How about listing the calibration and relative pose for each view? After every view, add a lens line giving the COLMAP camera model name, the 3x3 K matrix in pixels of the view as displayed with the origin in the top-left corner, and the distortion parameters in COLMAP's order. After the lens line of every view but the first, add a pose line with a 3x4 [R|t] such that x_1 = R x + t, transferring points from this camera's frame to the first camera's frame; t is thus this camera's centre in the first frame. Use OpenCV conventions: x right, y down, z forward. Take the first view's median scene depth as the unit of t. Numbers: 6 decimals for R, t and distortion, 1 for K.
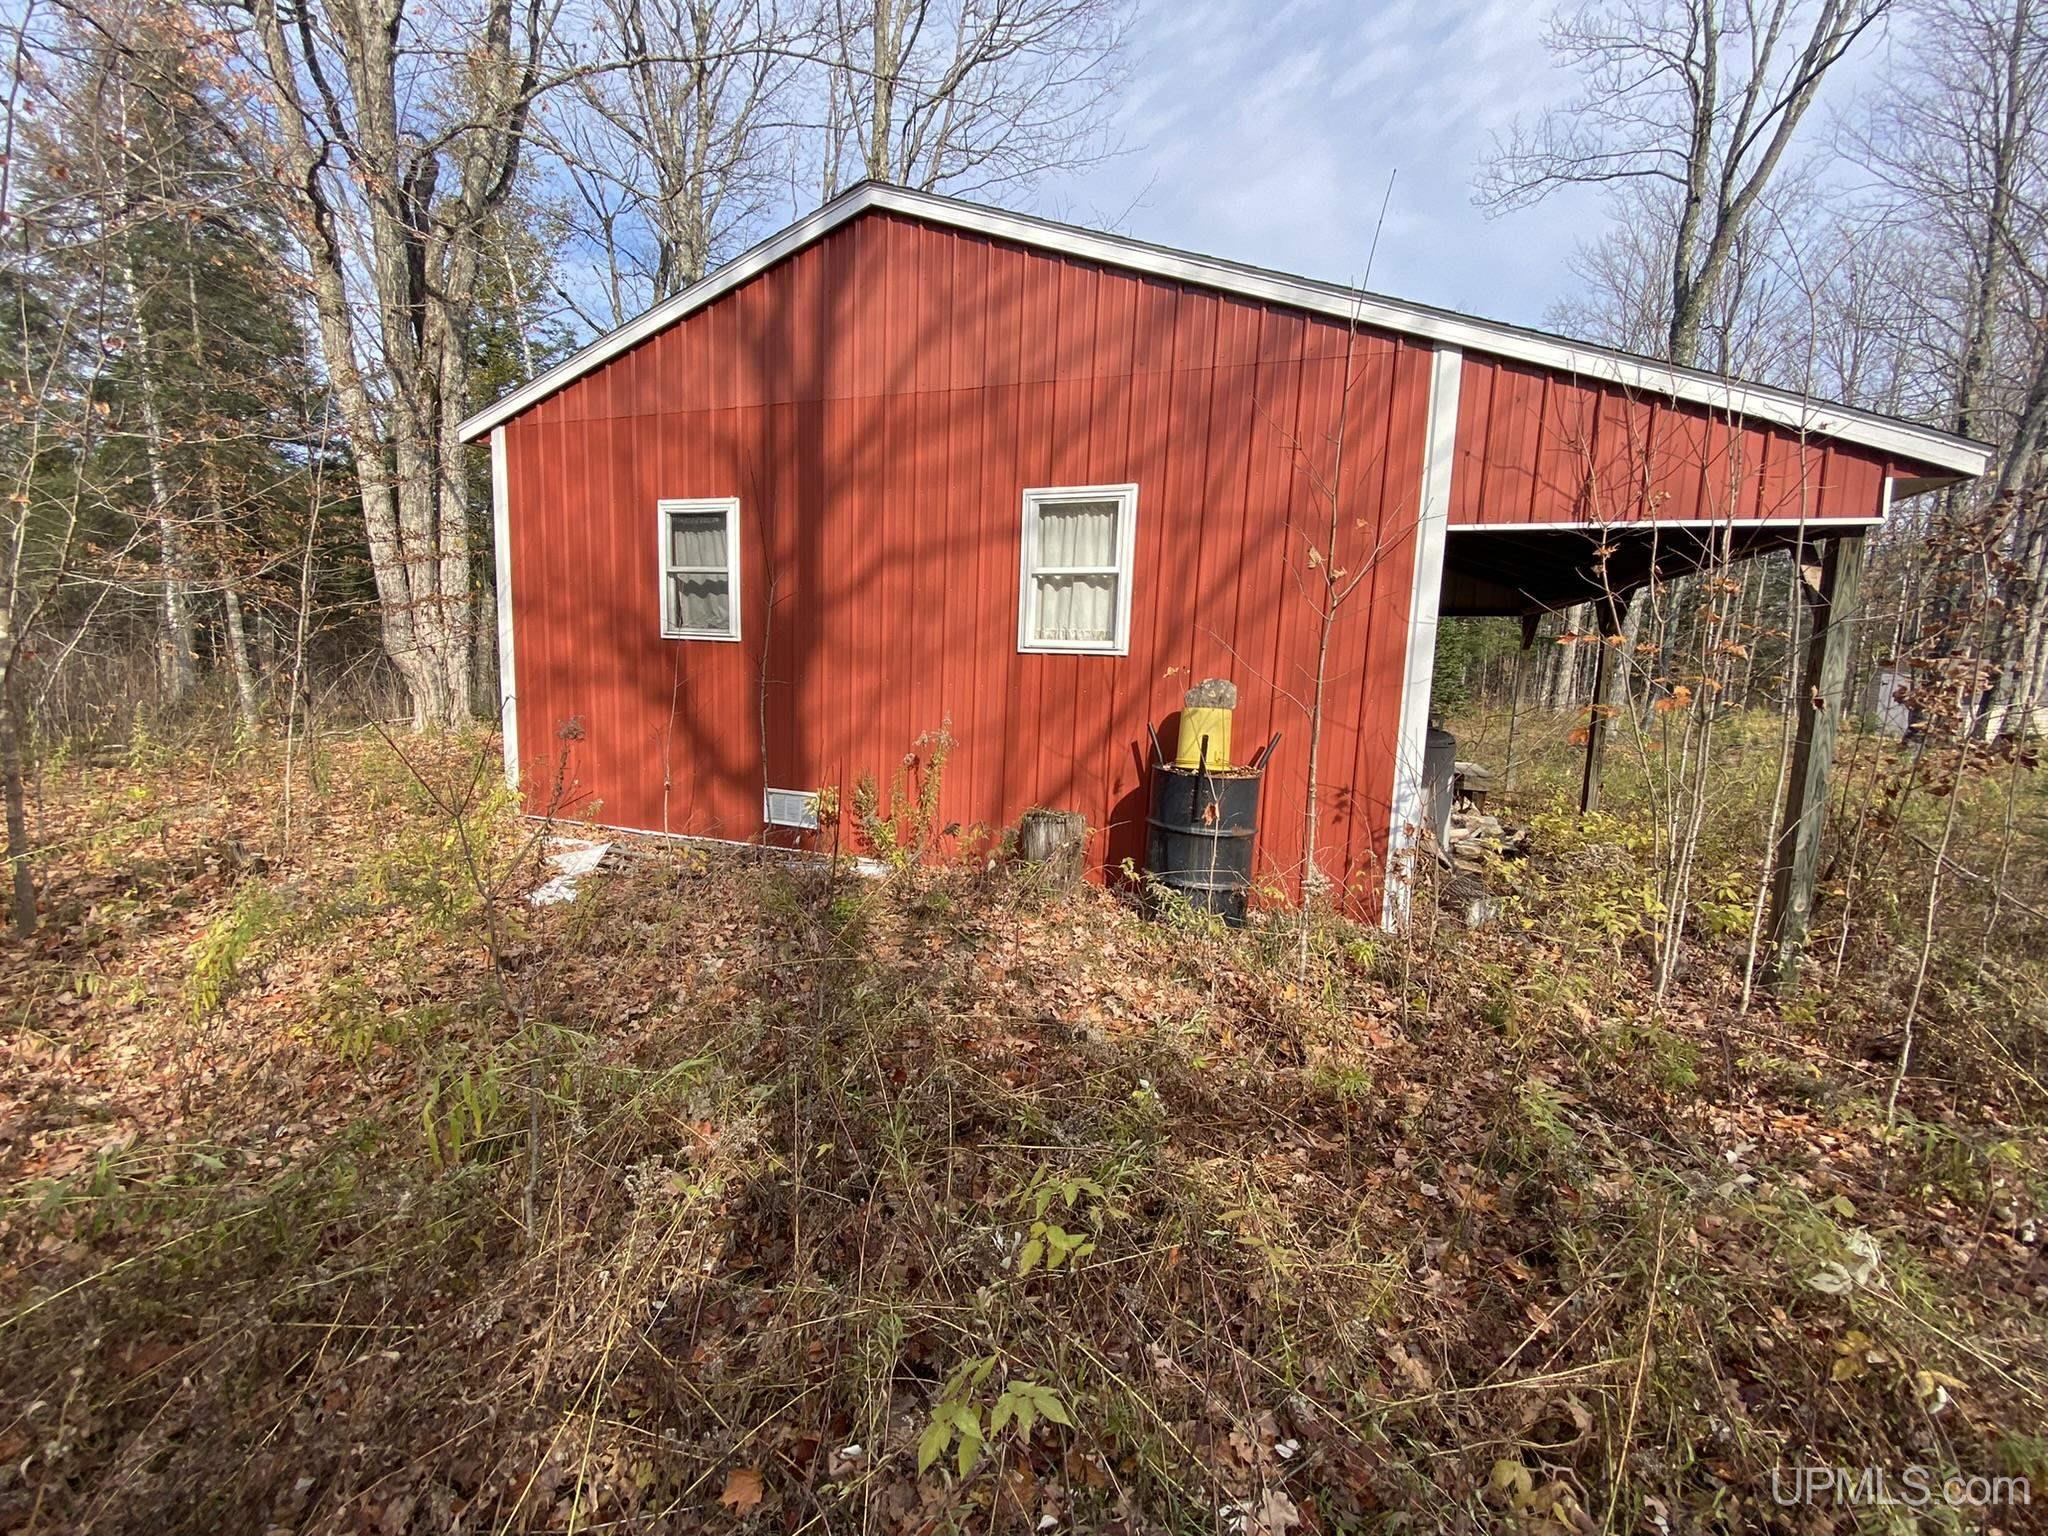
lens RADIAL K [[836.4, 0, 1054.6], [0, 836.4, 770.9], [0, 0, 1]] dist [0.023137, -0.023007]
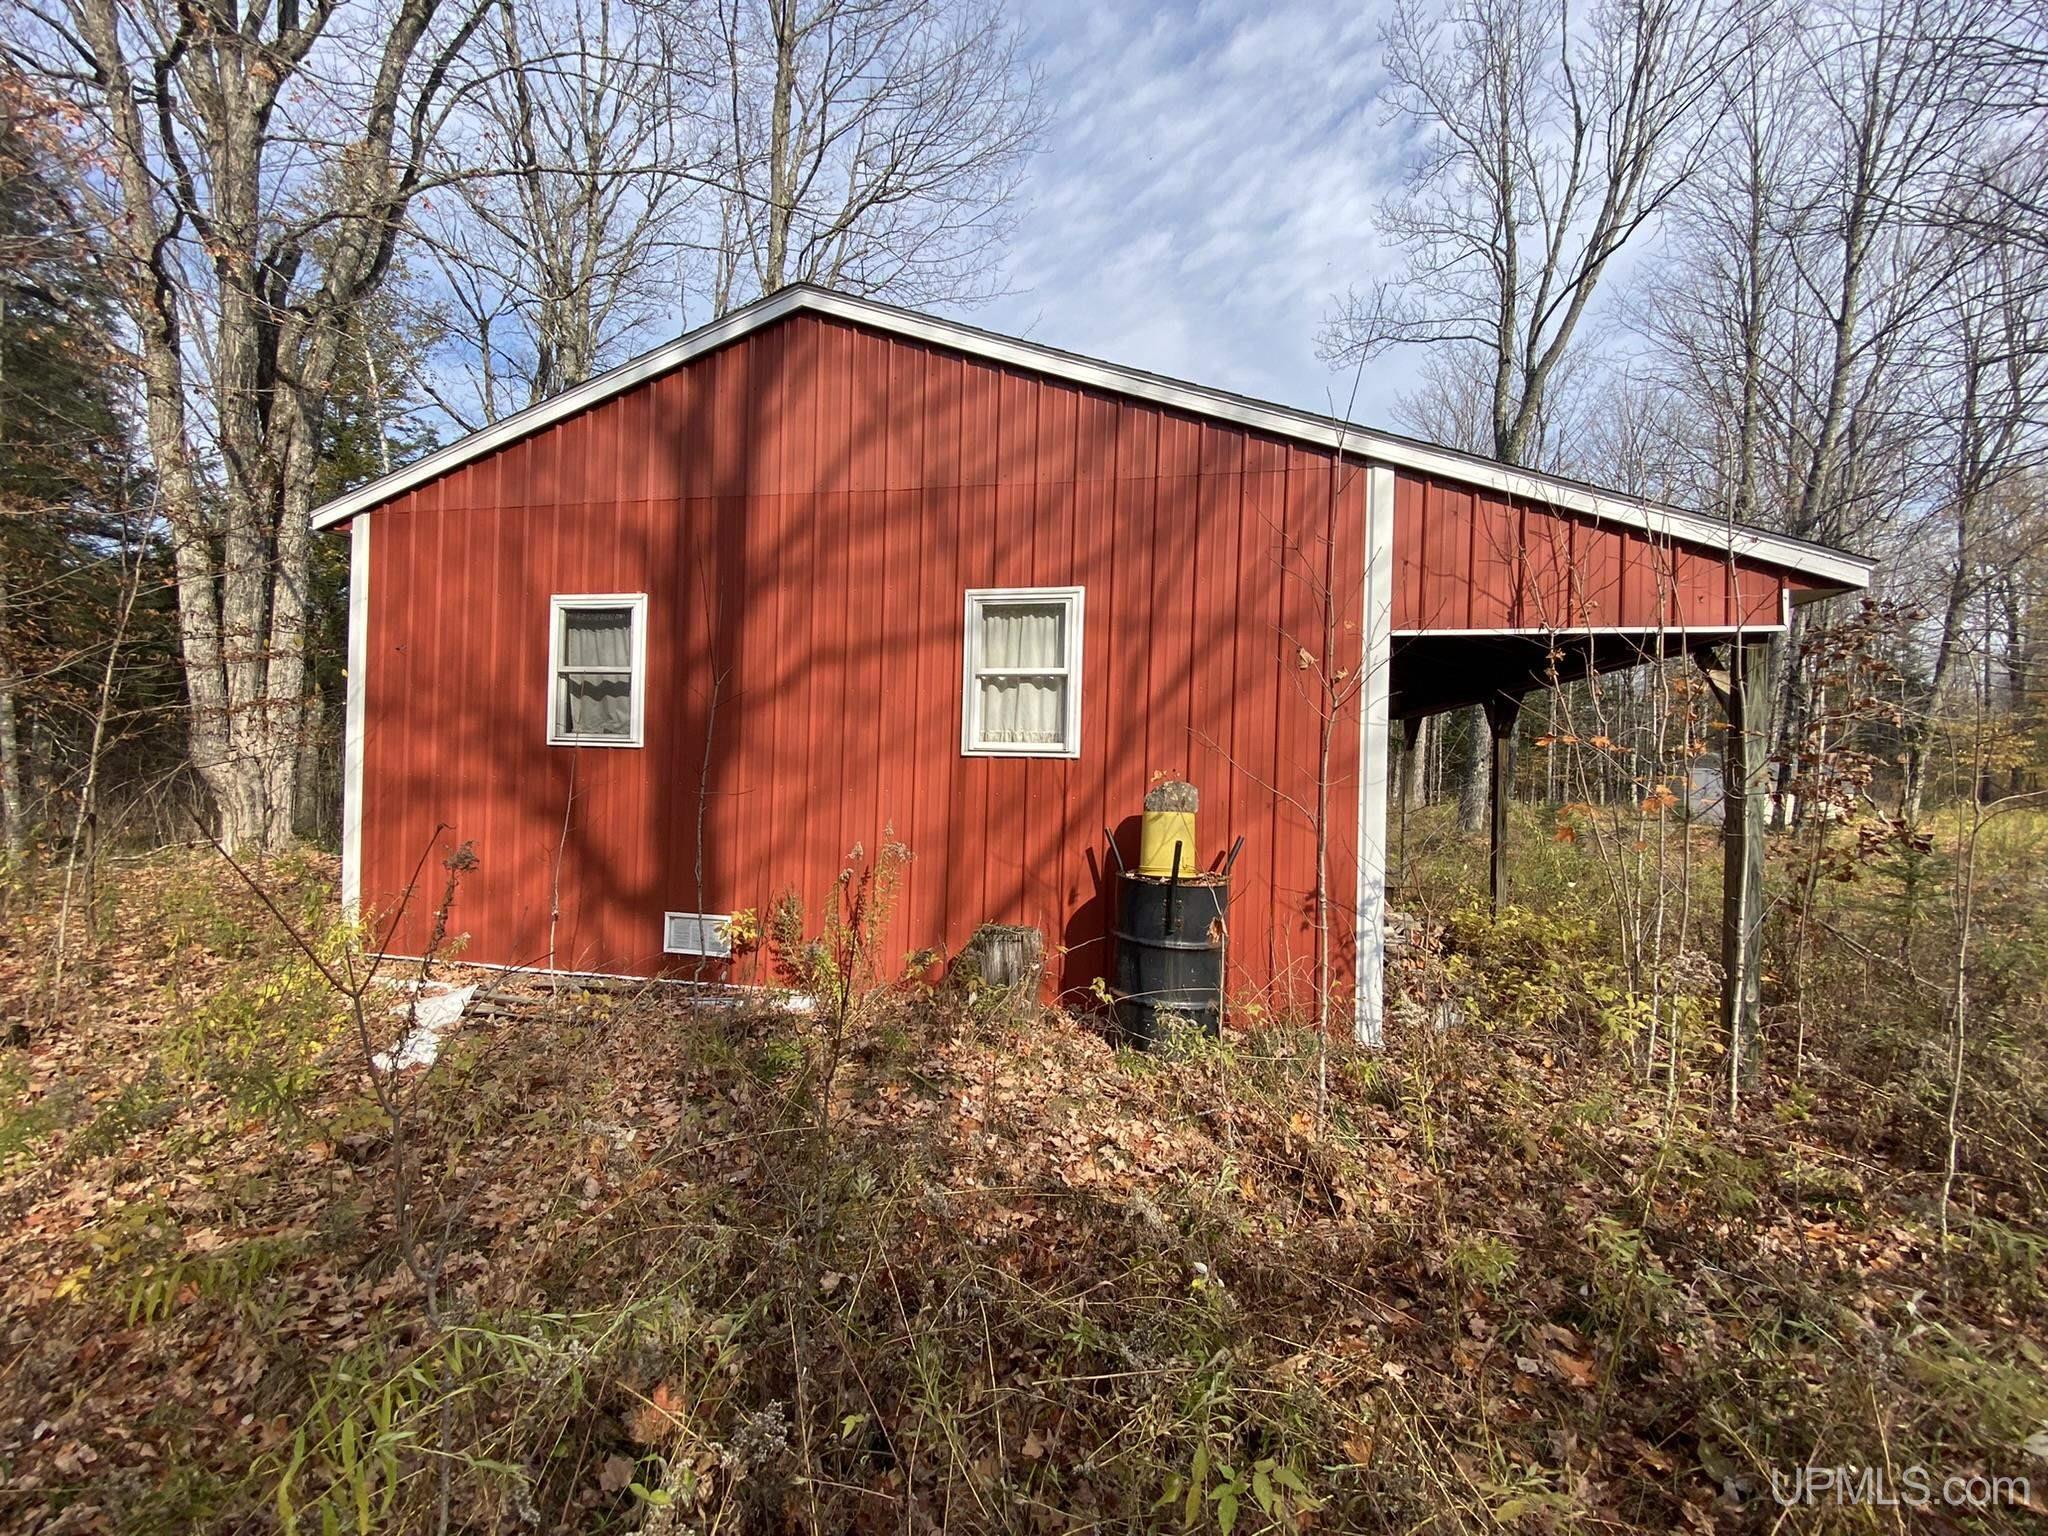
lens RADIAL K [[818.5, 0, 1024.0], [0, 818.5, 768.0], [0, 0, 1]] dist [0.017258, -0.018977]
pose [[0.990259, -0.011268, 0.138780, -0.097160], [0.028454, 0.992062, -0.122486, -0.014334], [-0.136299, 0.125242, 0.982719, 0.087194]]
